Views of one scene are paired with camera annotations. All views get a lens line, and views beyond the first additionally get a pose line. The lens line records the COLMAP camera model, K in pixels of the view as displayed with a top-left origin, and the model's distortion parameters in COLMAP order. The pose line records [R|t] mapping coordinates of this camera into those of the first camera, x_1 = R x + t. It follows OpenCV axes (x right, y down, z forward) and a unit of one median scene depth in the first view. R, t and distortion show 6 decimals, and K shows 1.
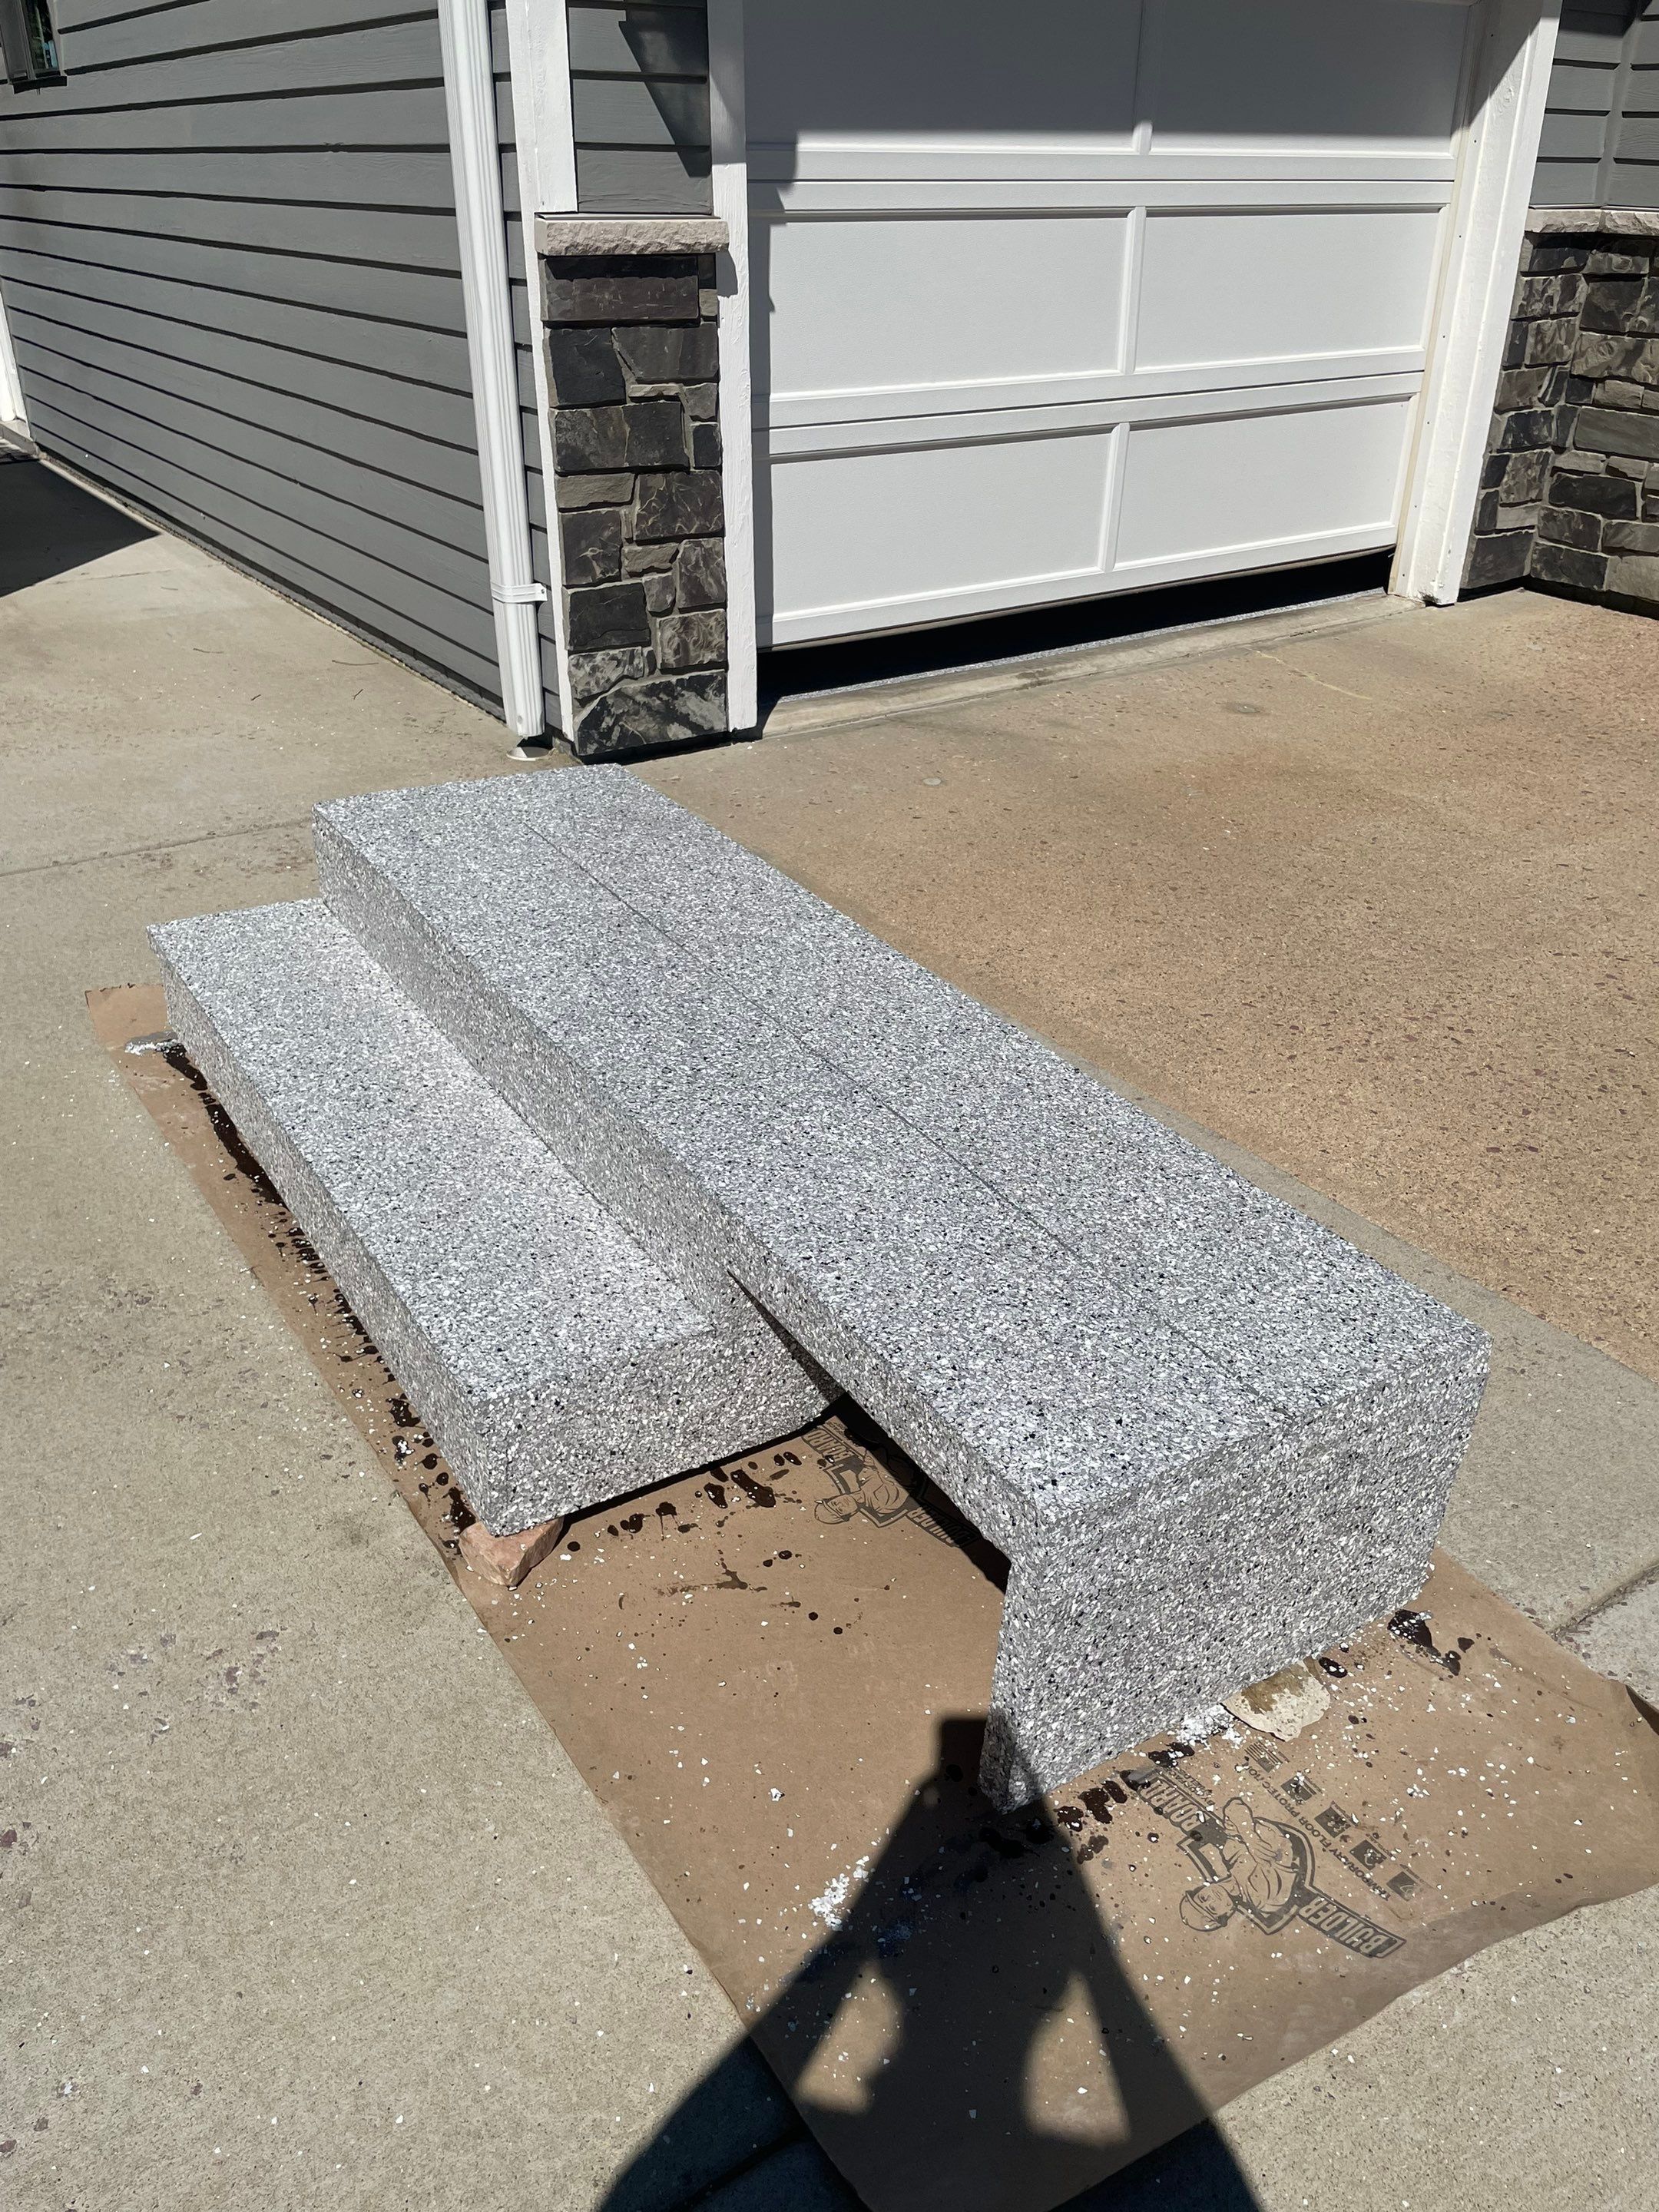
lens RADIAL K [[1662.6, 0, 833.6], [0, 1662.6, 1095.5], [0, 0, 1]] dist [0.086774, -0.115230]
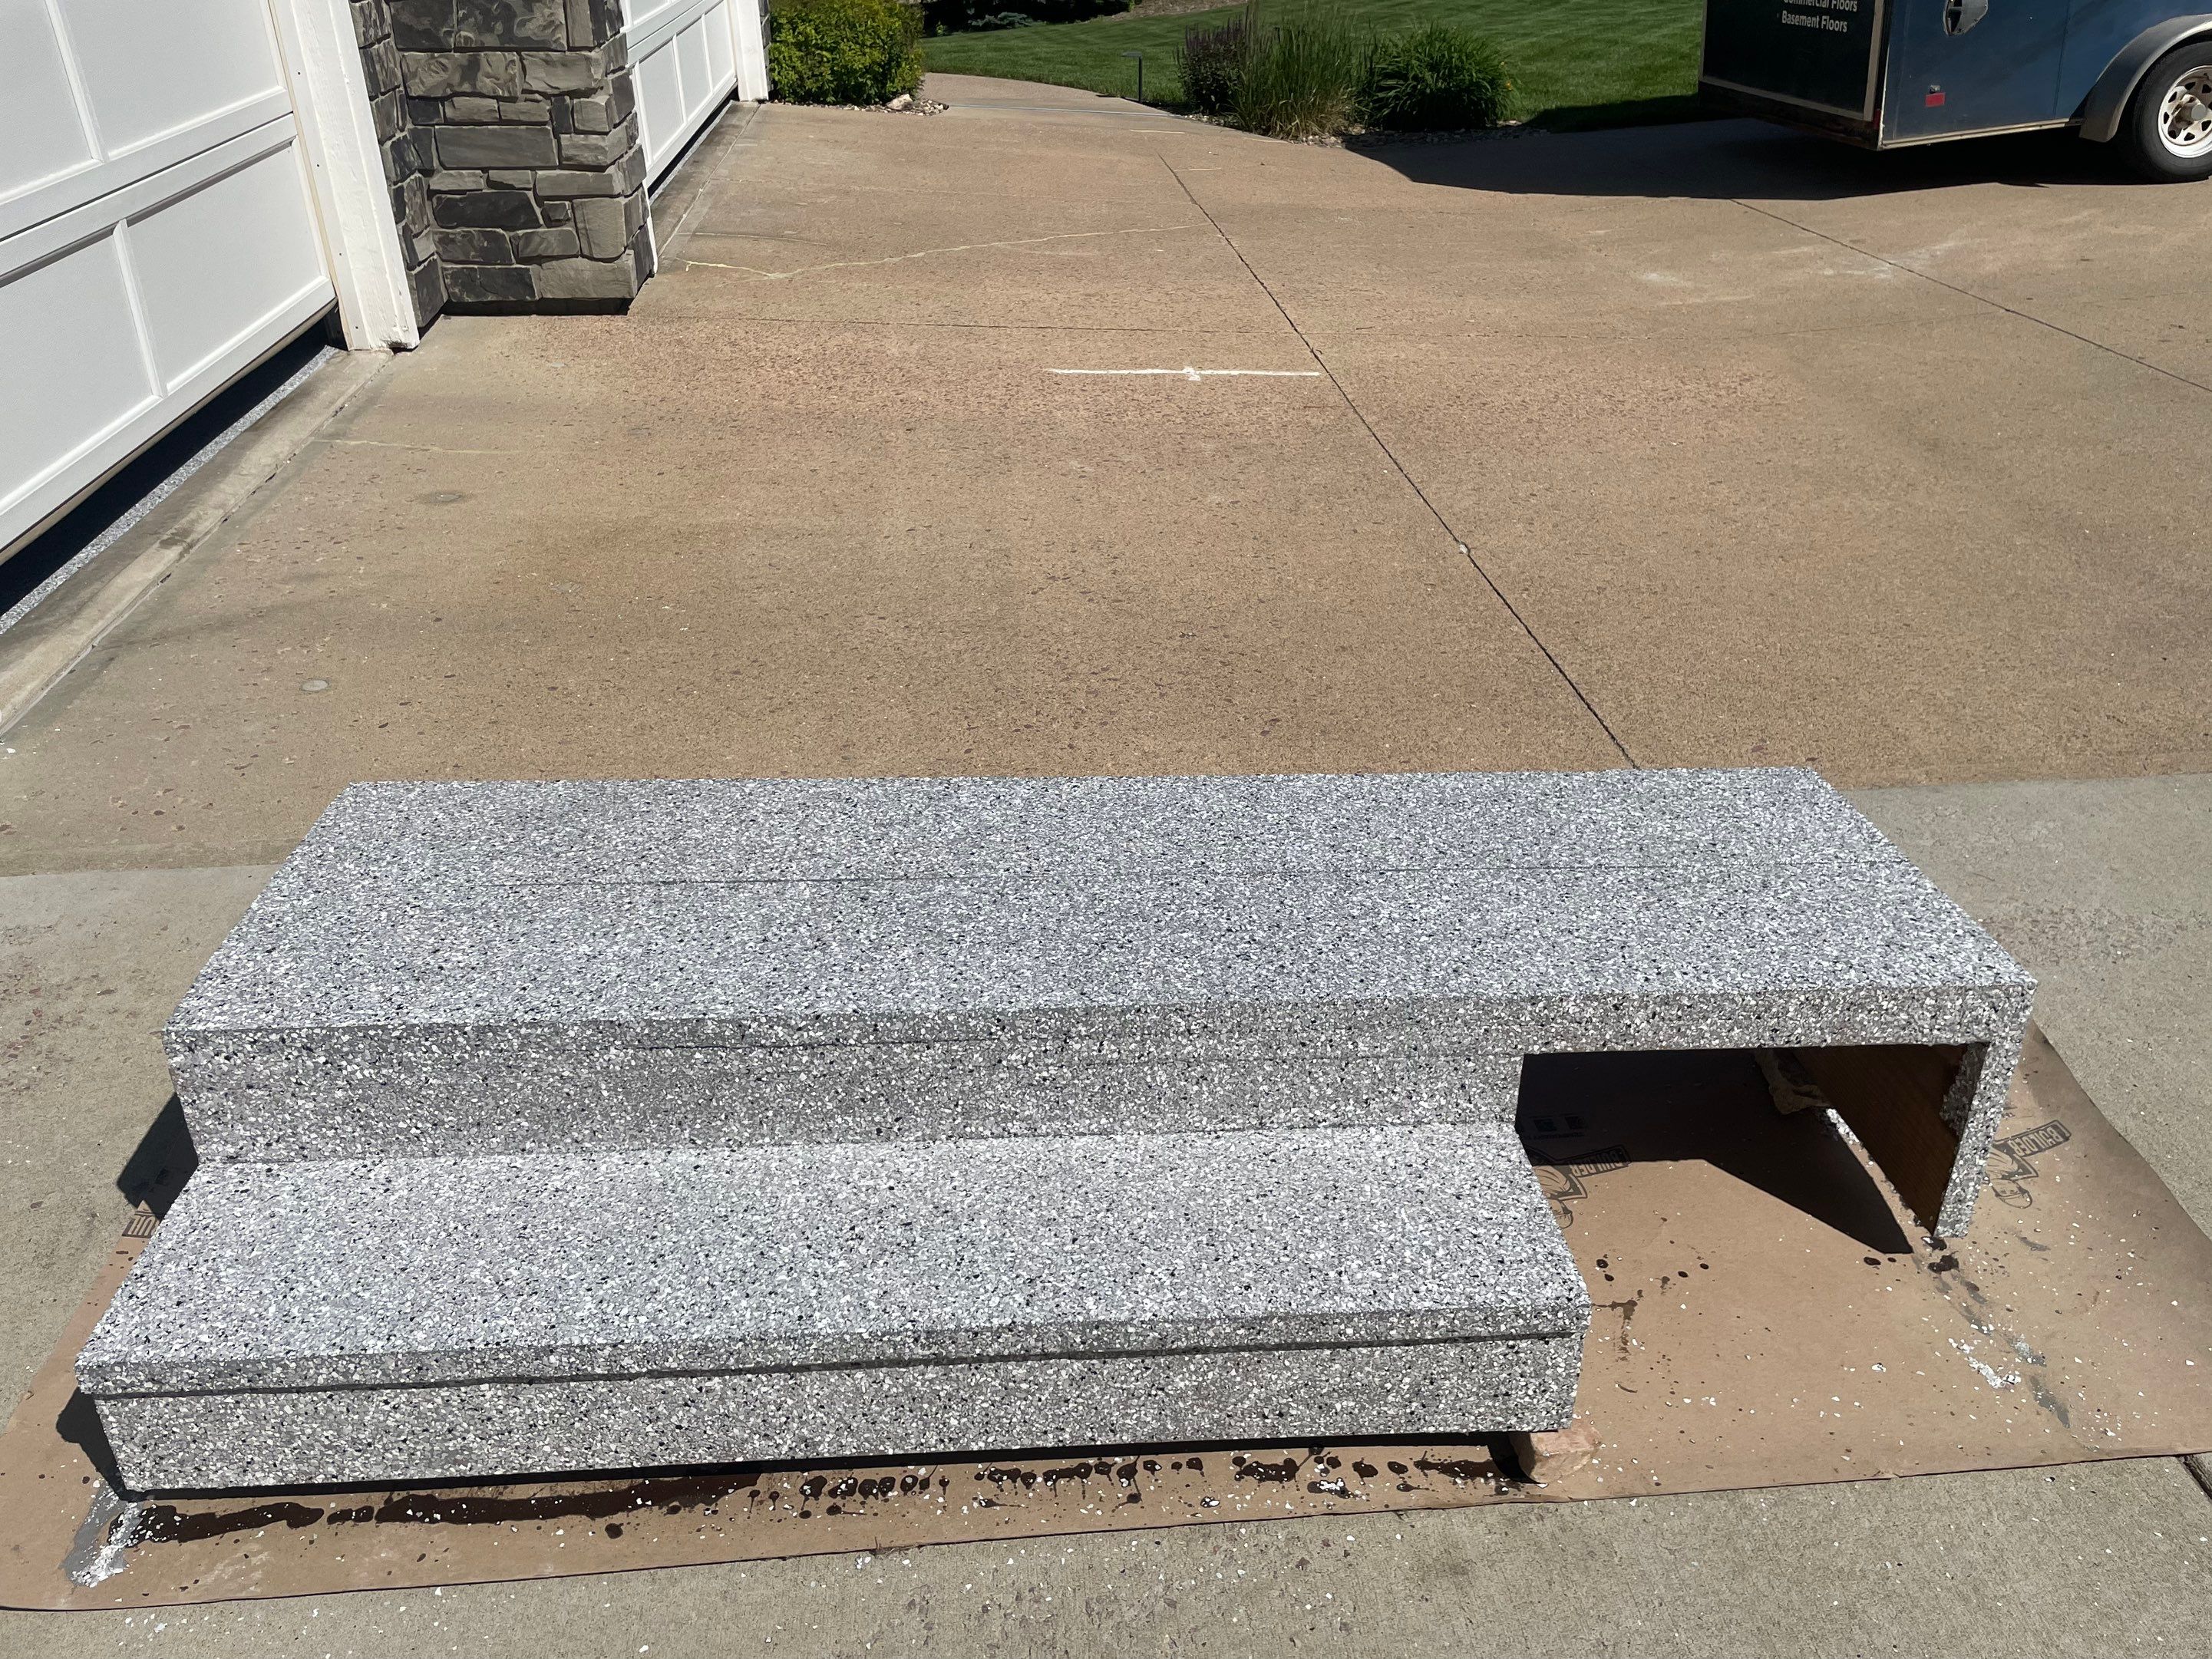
lens RADIAL K [[1662.4, 0, 1113.6], [0, 1662.4, 817.3], [0, 0, 1]] dist [0.086774, -0.115230]
pose [[0.484802, -0.444791, 0.753080, -0.391555], [0.429859, 0.871036, 0.237734, -0.163799], [-0.761701, 0.208464, 0.613477, 0.239795]]
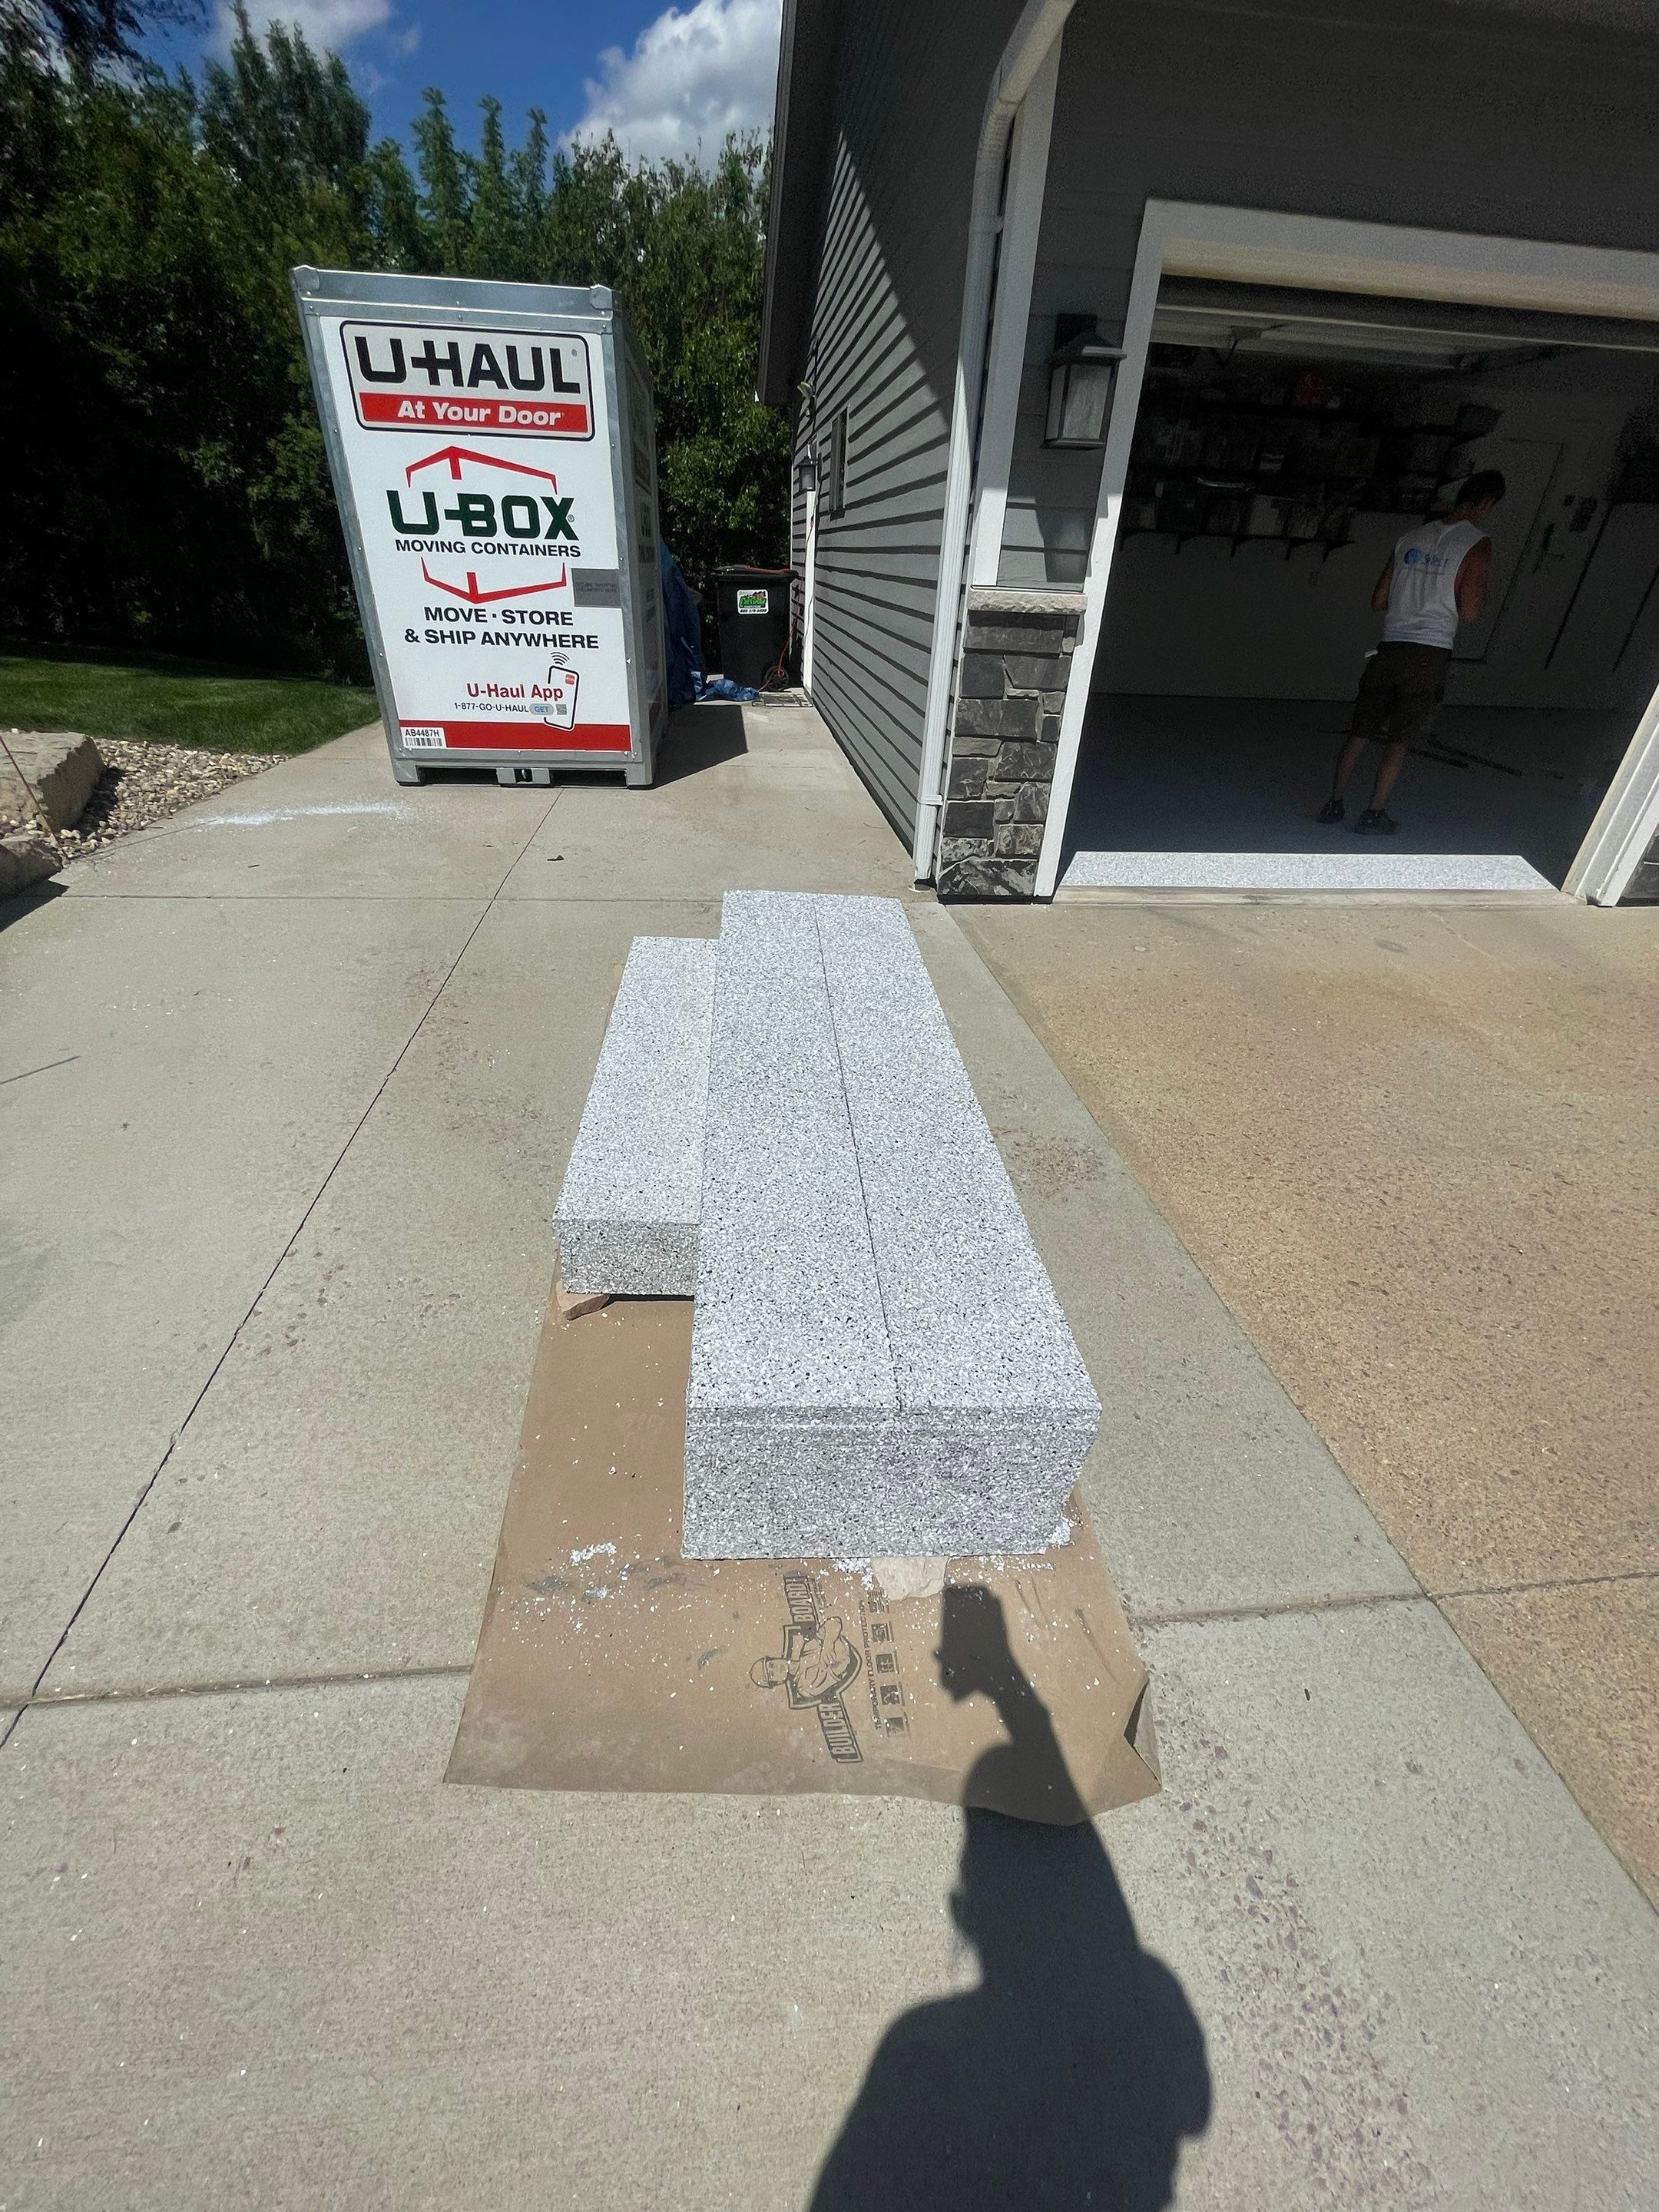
lens RADIAL K [[884.7, 0, 825.1], [0, 884.7, 1102.4], [0, 0, 1]] dist [-0.003471, -0.000240]
pose [[0.881400, 0.272949, -0.385530, 0.163670], [-0.258232, 0.961826, 0.090588, -0.044071], [0.395539, 0.019711, 0.918238, 0.093903]]
